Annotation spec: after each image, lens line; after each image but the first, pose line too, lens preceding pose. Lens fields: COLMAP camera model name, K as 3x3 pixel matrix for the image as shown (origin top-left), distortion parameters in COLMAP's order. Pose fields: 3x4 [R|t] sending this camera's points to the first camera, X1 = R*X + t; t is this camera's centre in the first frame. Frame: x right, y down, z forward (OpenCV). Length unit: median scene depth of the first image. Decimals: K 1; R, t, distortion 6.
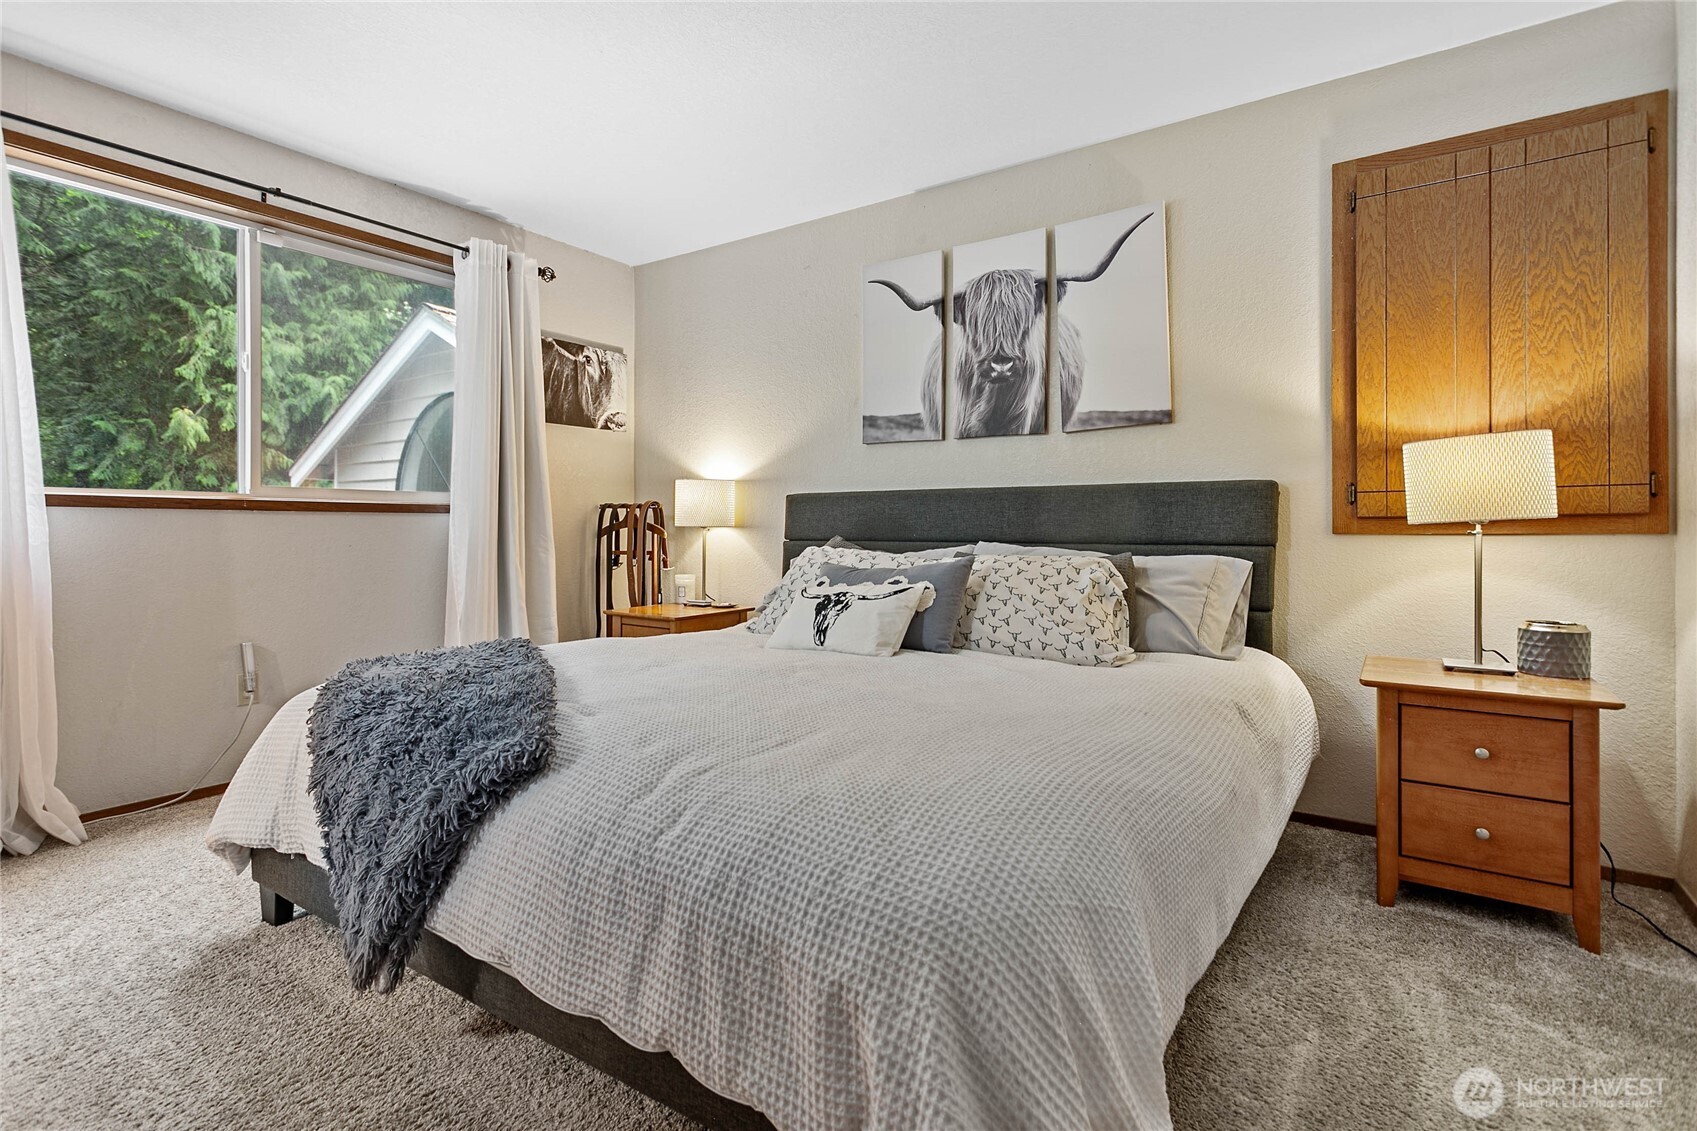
lens RADIAL K [[807.3, 0, 853.3], [0, 807.3, 533.3], [0, 0, 1]] dist [0.000736, 0.002702]
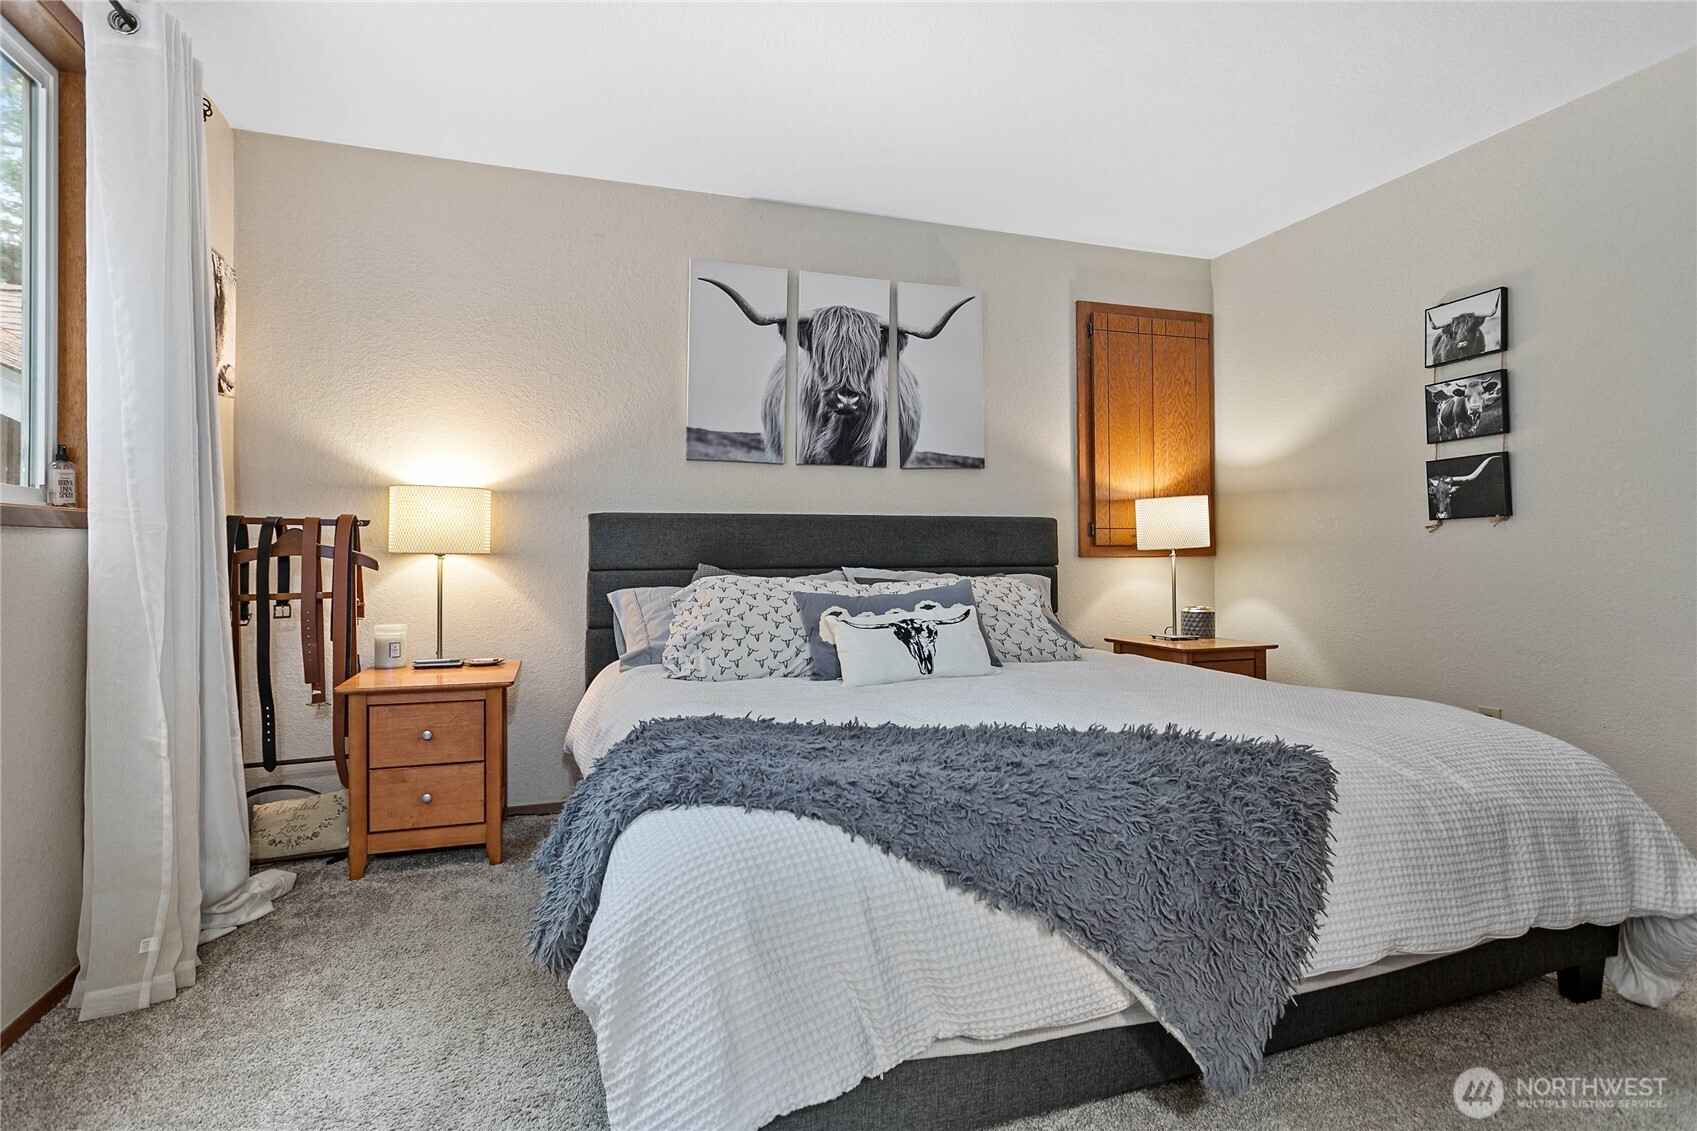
lens RADIAL K [[849.5, 0, 845.1], [0, 849.5, 554.3], [0, 0, 1]] dist [-0.008856, 0.004523]
pose [[0.602877, -0.003623, 0.797826, -0.695944], [0.010088, 0.999944, -0.003082, -0.002894], [-0.797770, 0.009906, 0.602880, 0.342355]]
